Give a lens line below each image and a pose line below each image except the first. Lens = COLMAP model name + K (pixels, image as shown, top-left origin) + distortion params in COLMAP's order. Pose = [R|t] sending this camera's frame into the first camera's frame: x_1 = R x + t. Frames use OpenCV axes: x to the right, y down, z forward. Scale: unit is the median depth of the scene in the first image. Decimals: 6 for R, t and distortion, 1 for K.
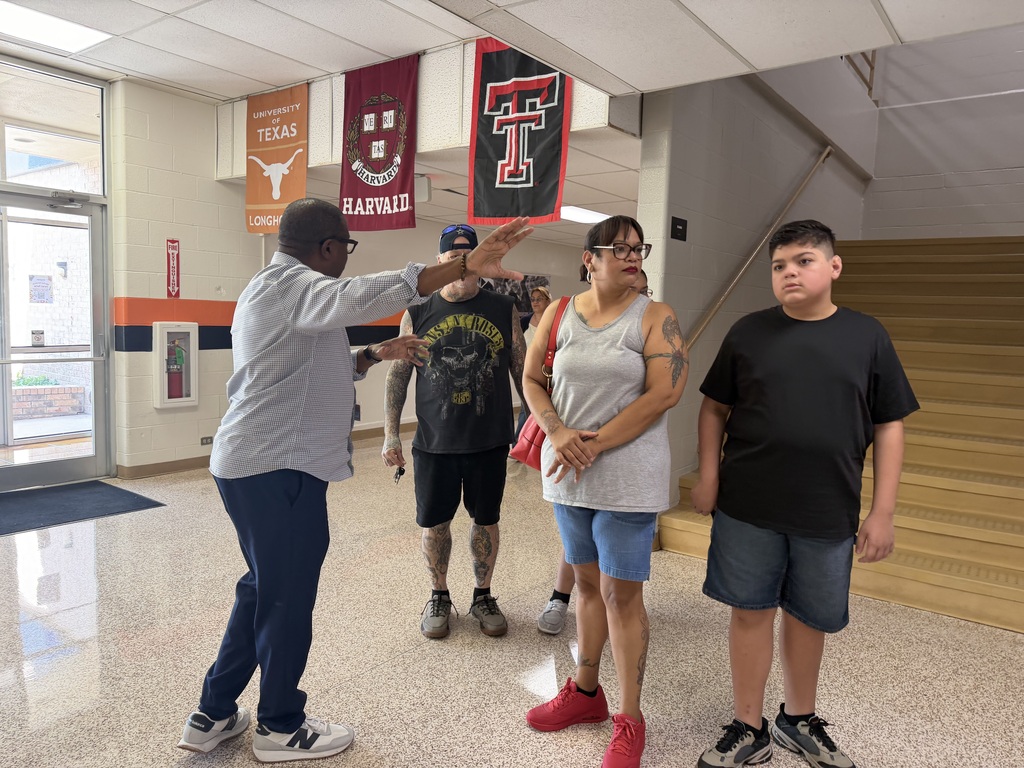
lens RADIAL K [[752.0, 0, 488.8], [0, 752.0, 386.1], [0, 0, 1]] dist [-0.073308, 0.124158]
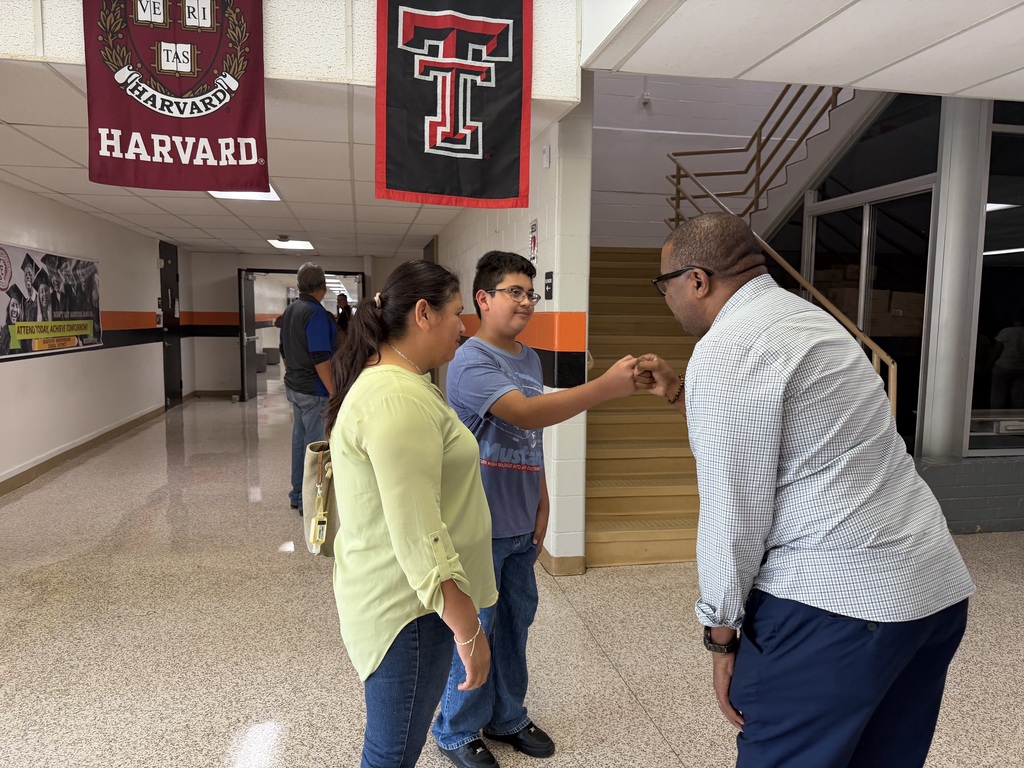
lens RADIAL K [[722.8, 0, 500.8], [0, 722.8, 390.1], [0, 0, 1]] dist [0.073825, -0.089871]
pose [[0.653935, -0.098375, 0.750128, -0.461680], [0.090349, 0.994569, 0.051668, -0.048923], [-0.751136, 0.033986, 0.659272, 0.407639]]
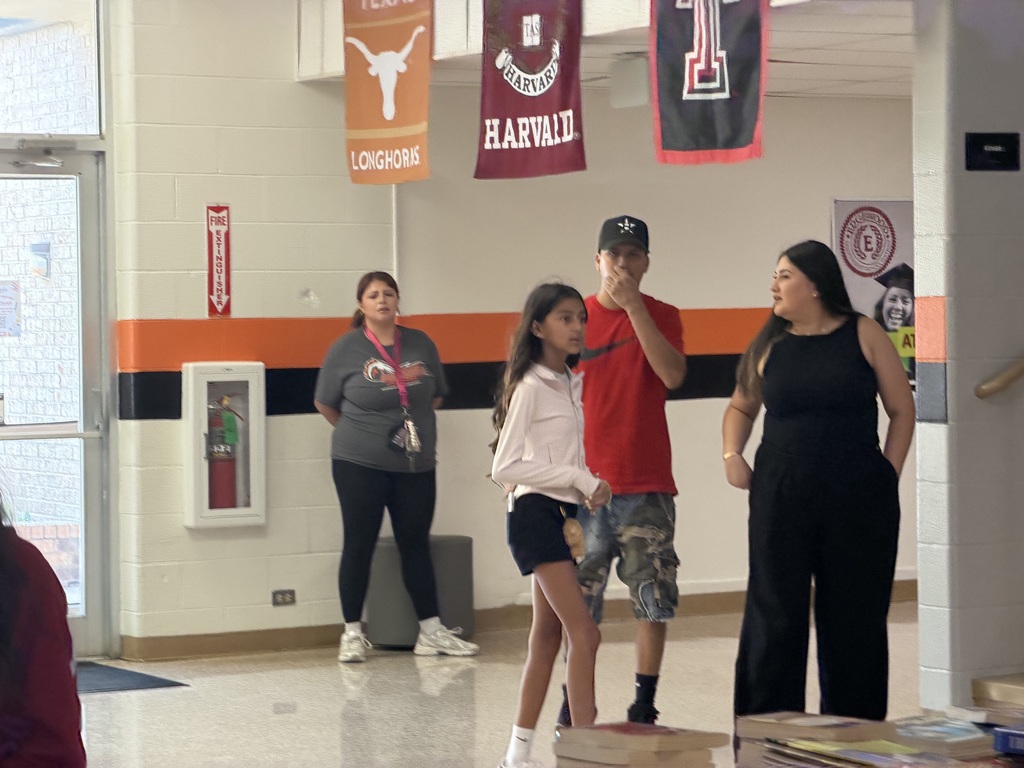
lens RADIAL K [[2974.5, 0, 512.0], [0, 2974.5, 384.0], [0, 0, 1]] dist [-0.019214, -1.263558]
pose [[0.930732, -0.040140, -0.363493, 0.632374], [0.008661, 0.996099, -0.087821, 0.137288], [0.365600, 0.078590, 0.927448, -1.032386]]
